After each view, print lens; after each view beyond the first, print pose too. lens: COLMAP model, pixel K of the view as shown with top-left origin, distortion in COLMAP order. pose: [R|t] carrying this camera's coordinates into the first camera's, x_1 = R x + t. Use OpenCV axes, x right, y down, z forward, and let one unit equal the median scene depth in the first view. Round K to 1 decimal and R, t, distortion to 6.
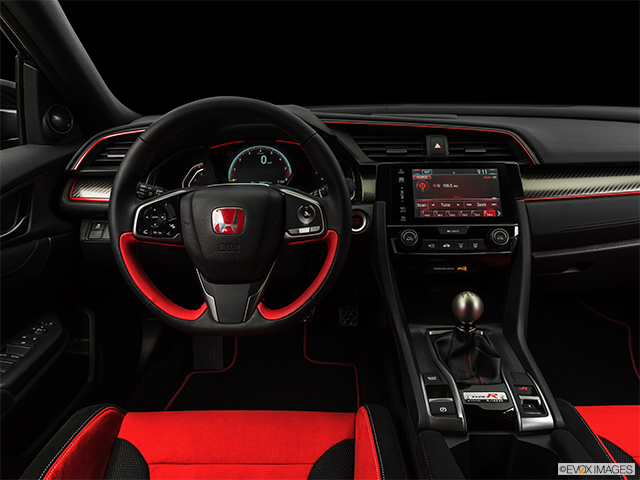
lens RADIAL K [[493.1, 0, 320.0], [0, 493.1, 240.0], [0, 0, 1]] dist [-0.001611, 0.002334]
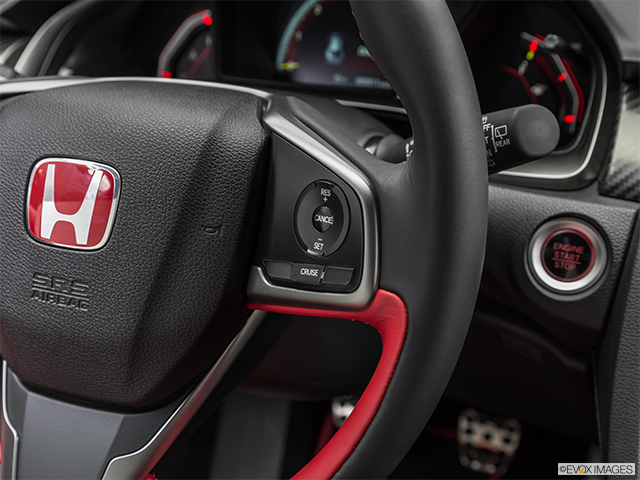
lens RADIAL K [[990.2, 0, 320.0], [0, 990.2, 240.0], [0, 0, 1]] dist [-0.009319, -0.046051]
pose [[0.916714, 0.163060, -0.364757, 0.153506], [-0.141386, 0.986250, 0.085557, -0.076786], [0.373693, -0.026859, 0.927164, 0.422730]]
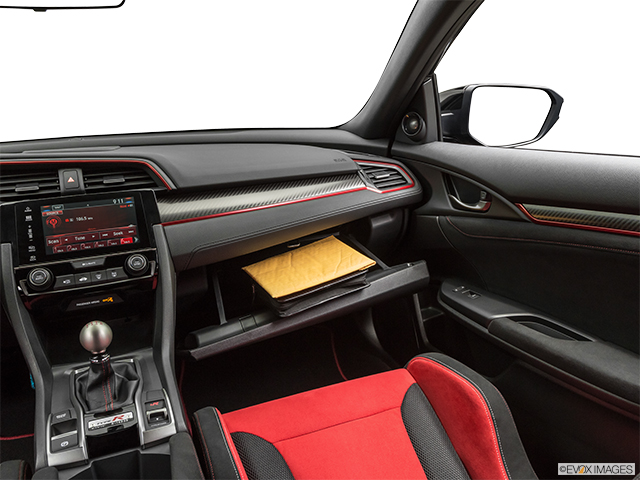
lens RADIAL K [[549.4, 0, 320.0], [0, 549.4, 240.0], [0, 0, 1]] dist [-0.009296, -0.001773]
pose [[0.915771, -0.125633, 0.381549, 0.276802], [0.154278, 0.986988, -0.045302, 0.055676], [-0.370893, 0.100351, 0.923238, -0.186412]]
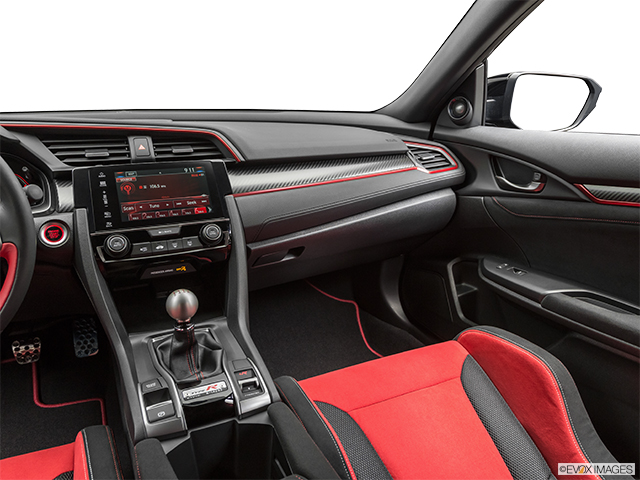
lens RADIAL K [[493.1, 0, 320.0], [0, 493.1, 240.0], [0, 0, 1]] dist [-0.001611, 0.002334]
pose [[0.894460, -0.116173, 0.431792, 0.120033], [0.133773, 0.990956, -0.010497, 0.048784], [-0.426668, 0.067151, 0.901912, -0.008127]]
